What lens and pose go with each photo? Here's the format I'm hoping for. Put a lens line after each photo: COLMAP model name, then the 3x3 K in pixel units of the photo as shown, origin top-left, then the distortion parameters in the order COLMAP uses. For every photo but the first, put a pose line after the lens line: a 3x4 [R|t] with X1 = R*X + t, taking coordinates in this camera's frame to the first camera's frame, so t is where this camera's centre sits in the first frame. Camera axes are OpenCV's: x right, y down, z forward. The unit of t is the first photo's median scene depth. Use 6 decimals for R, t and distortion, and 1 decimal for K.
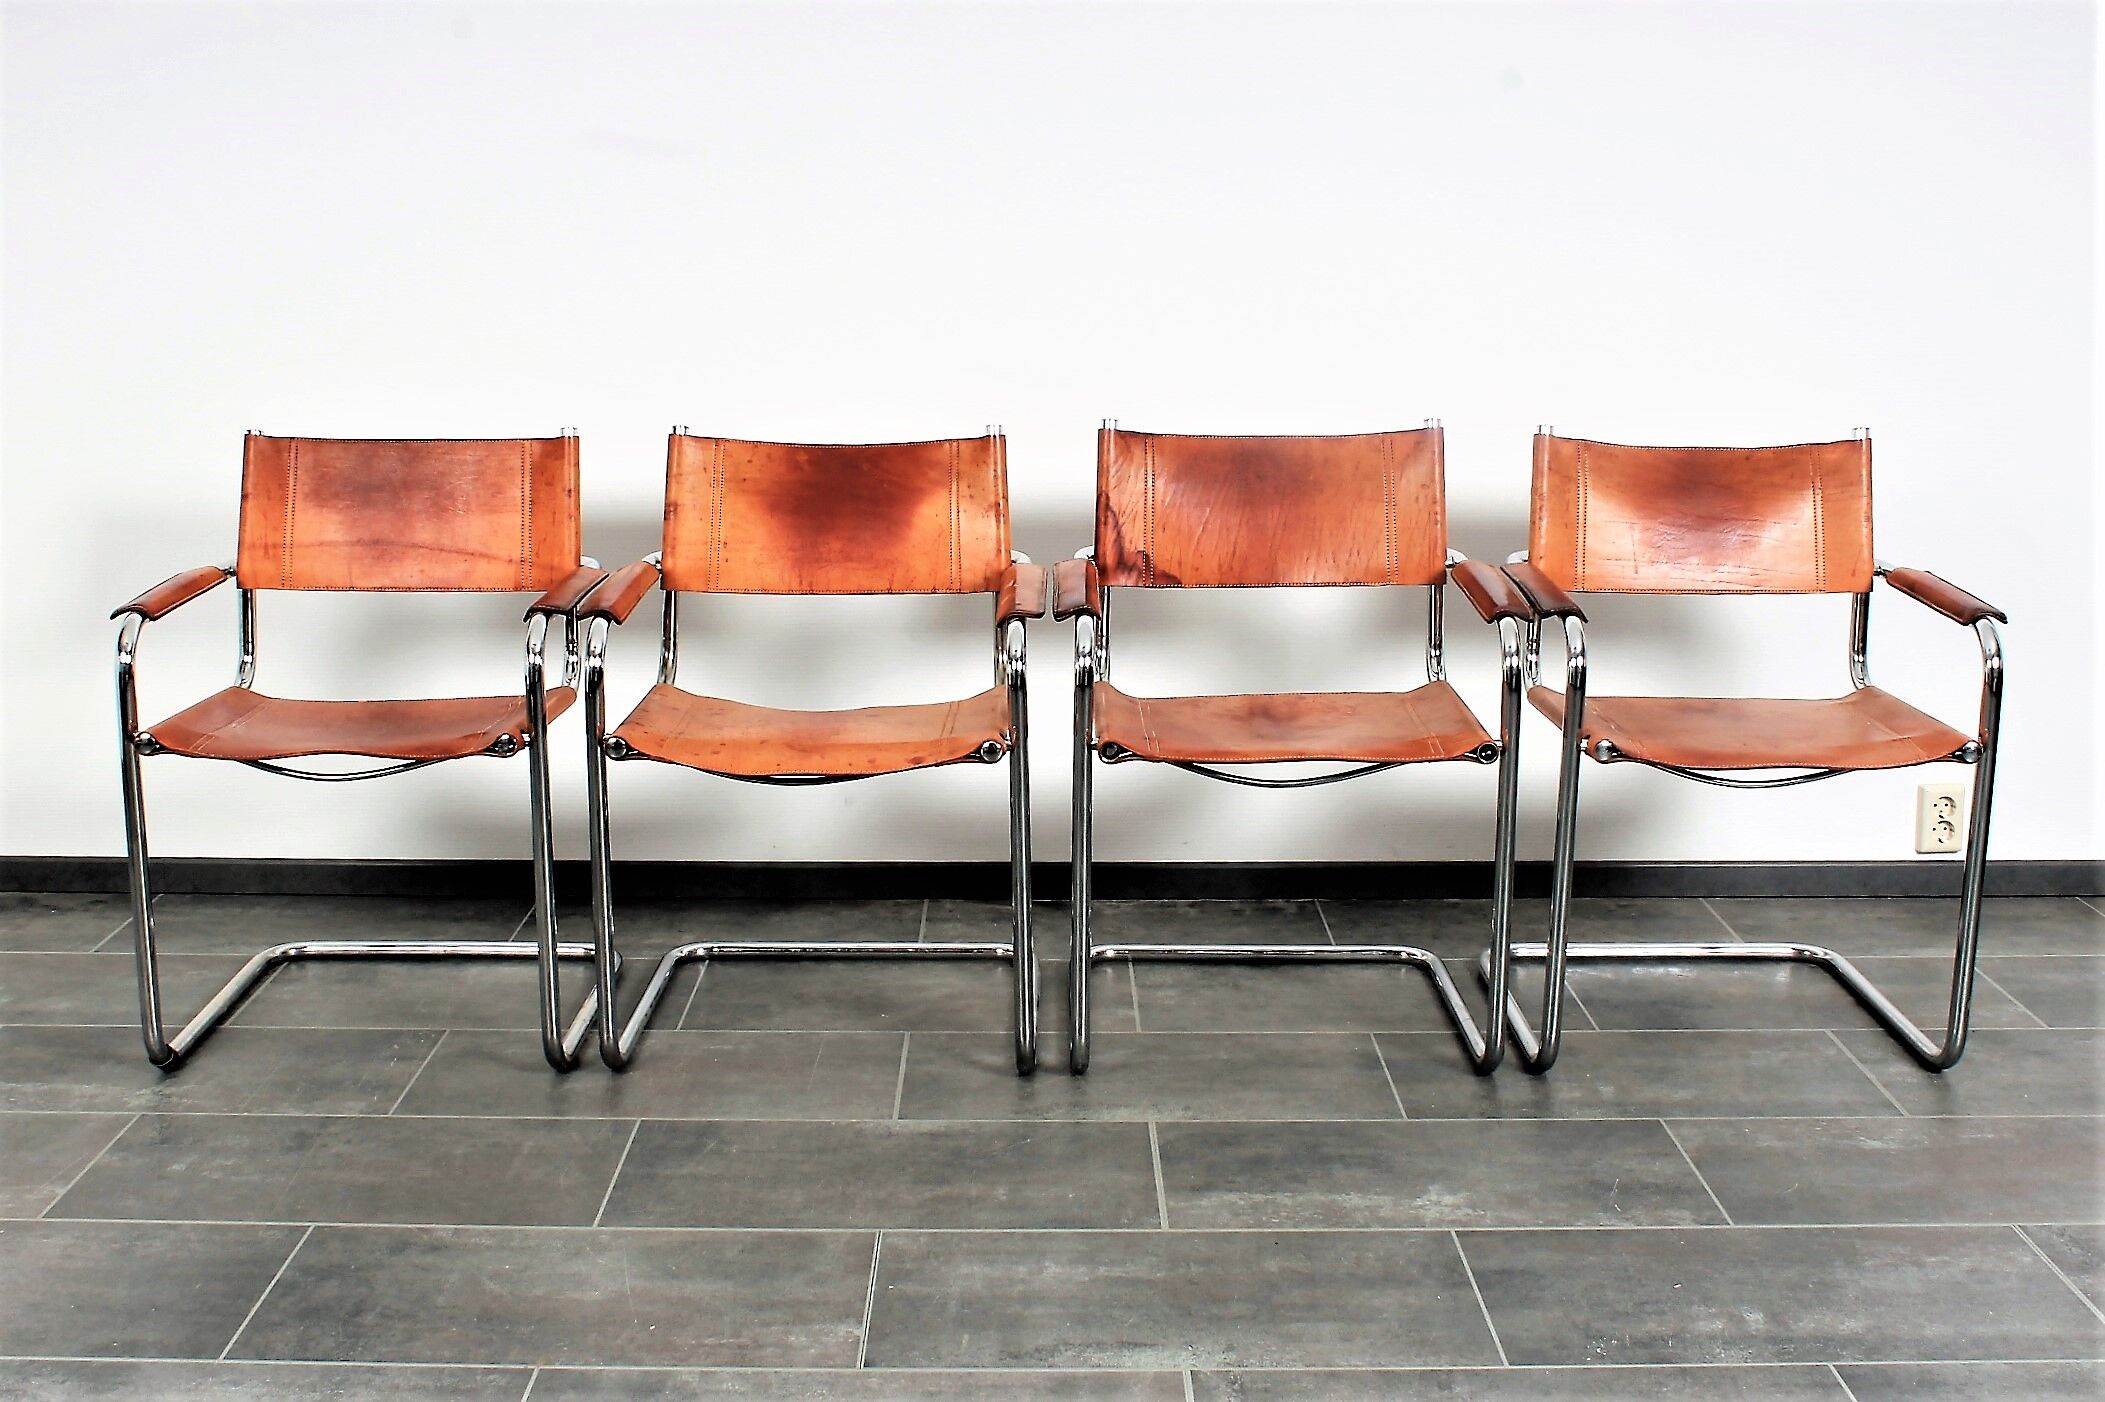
lens RADIAL K [[2407.9, 0, 1020.6], [0, 2407.9, 696.6], [0, 0, 1]] dist [-0.149161, 0.176330]
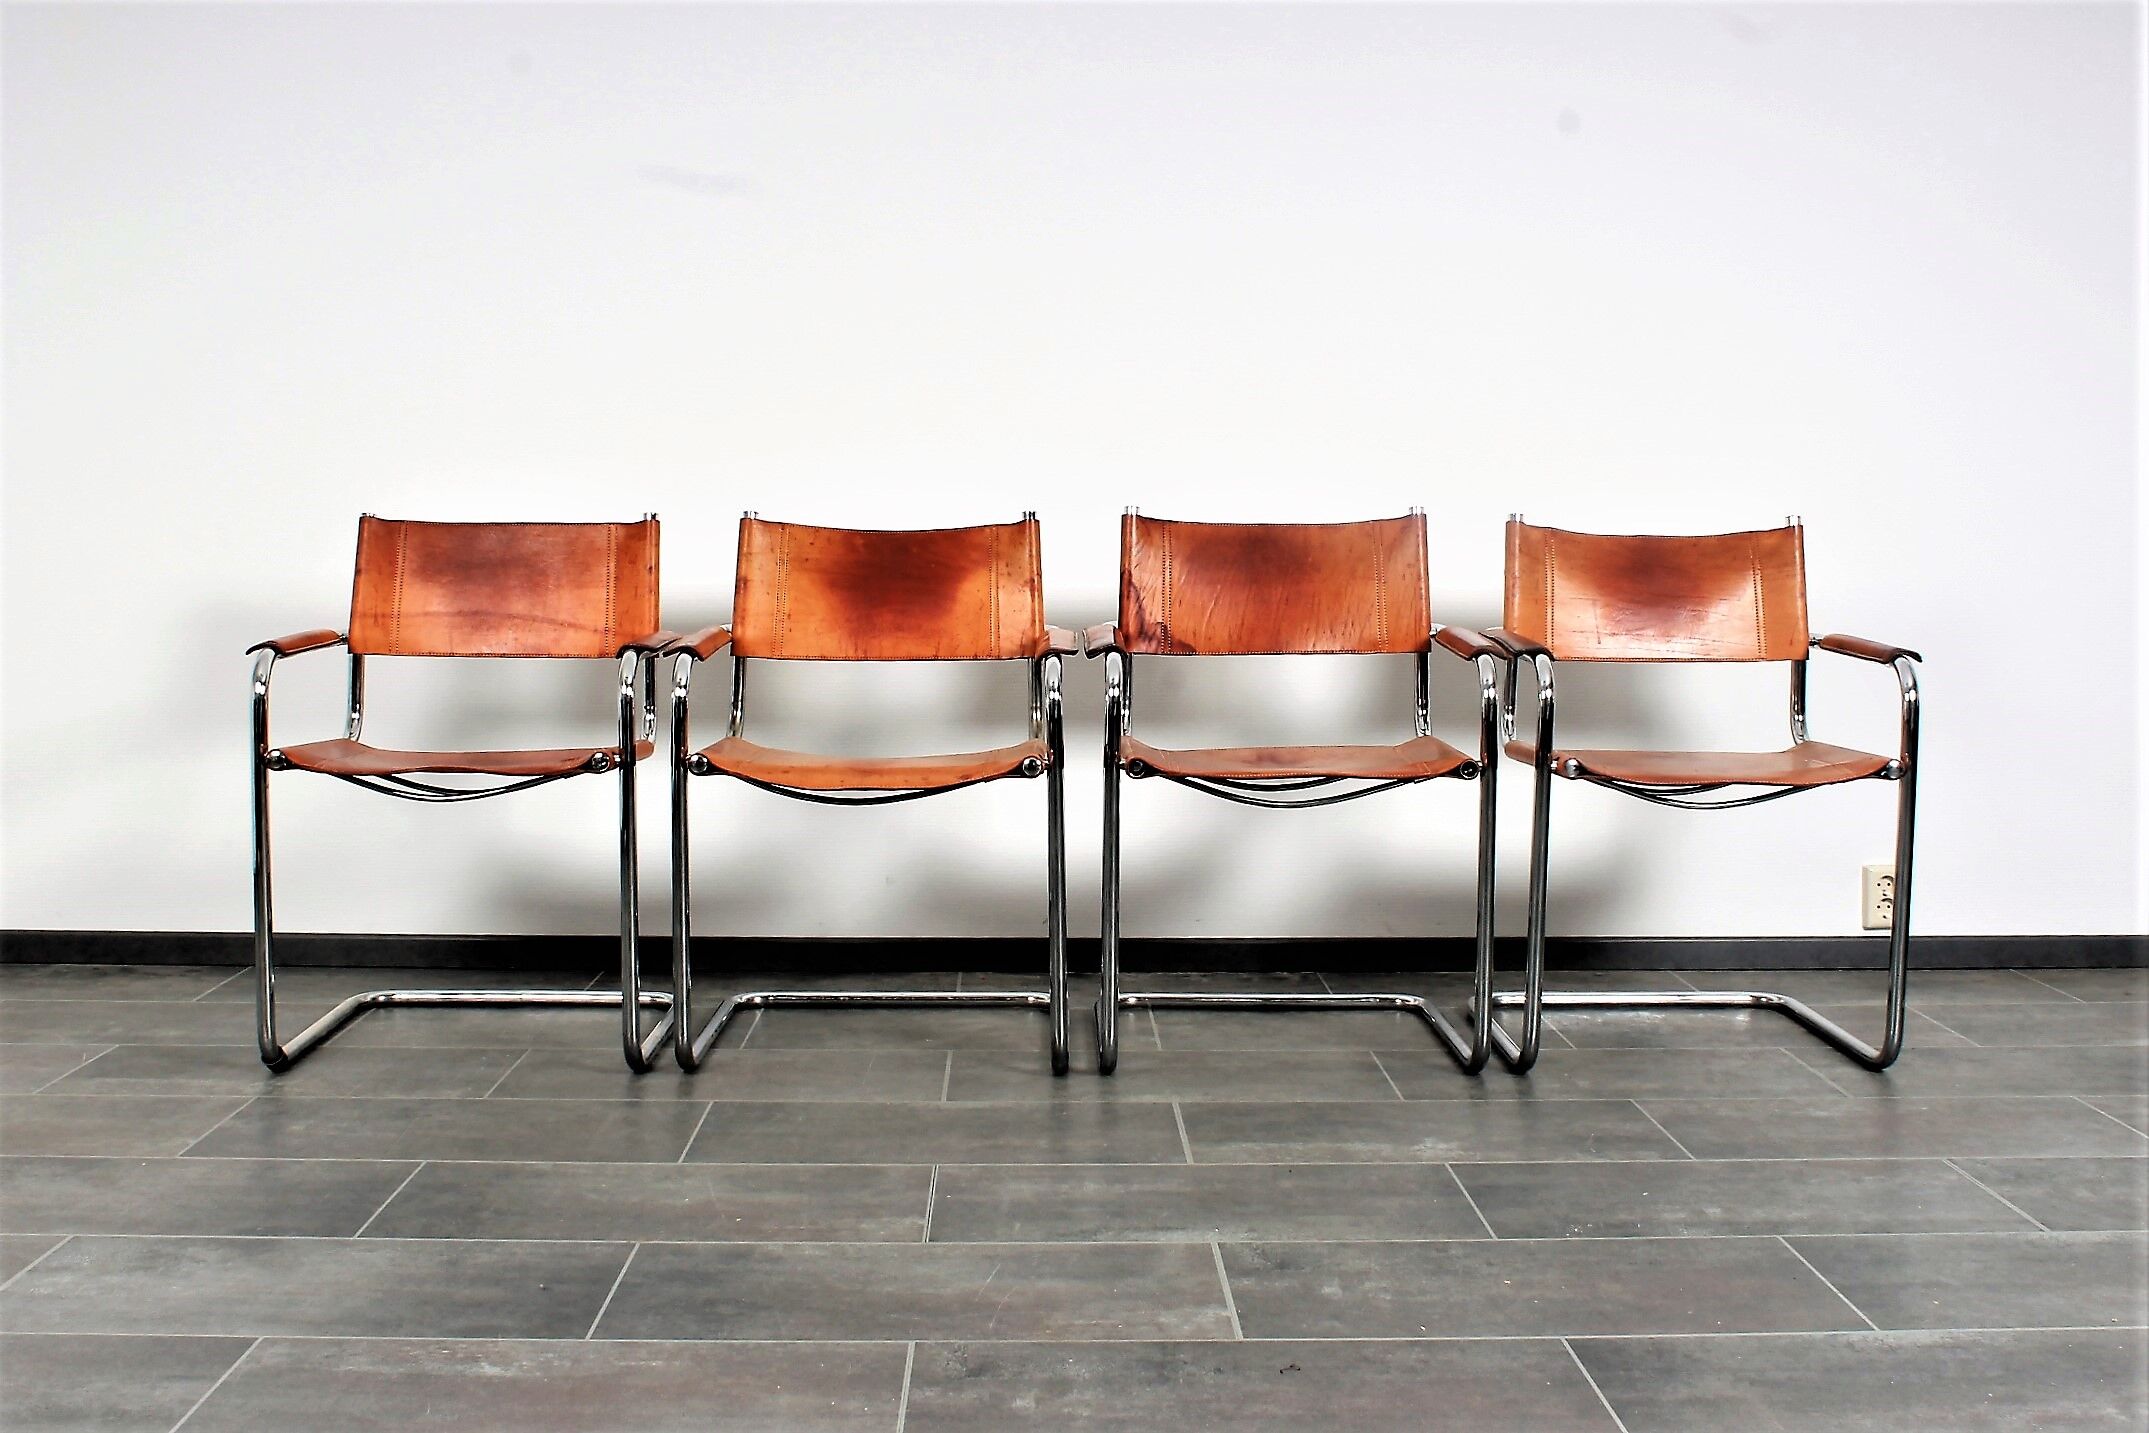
lens RADIAL K [[2389.1, 0, 1074.5], [0, 2389.1, 716.5], [0, 0, 1]] dist [-0.145654, 0.151308]
pose [[0.999683, 0.002668, 0.025030, -0.017751], [0.000343, 0.992834, -0.119503, 0.117198], [-0.025170, 0.119474, 0.992518, -0.103136]]
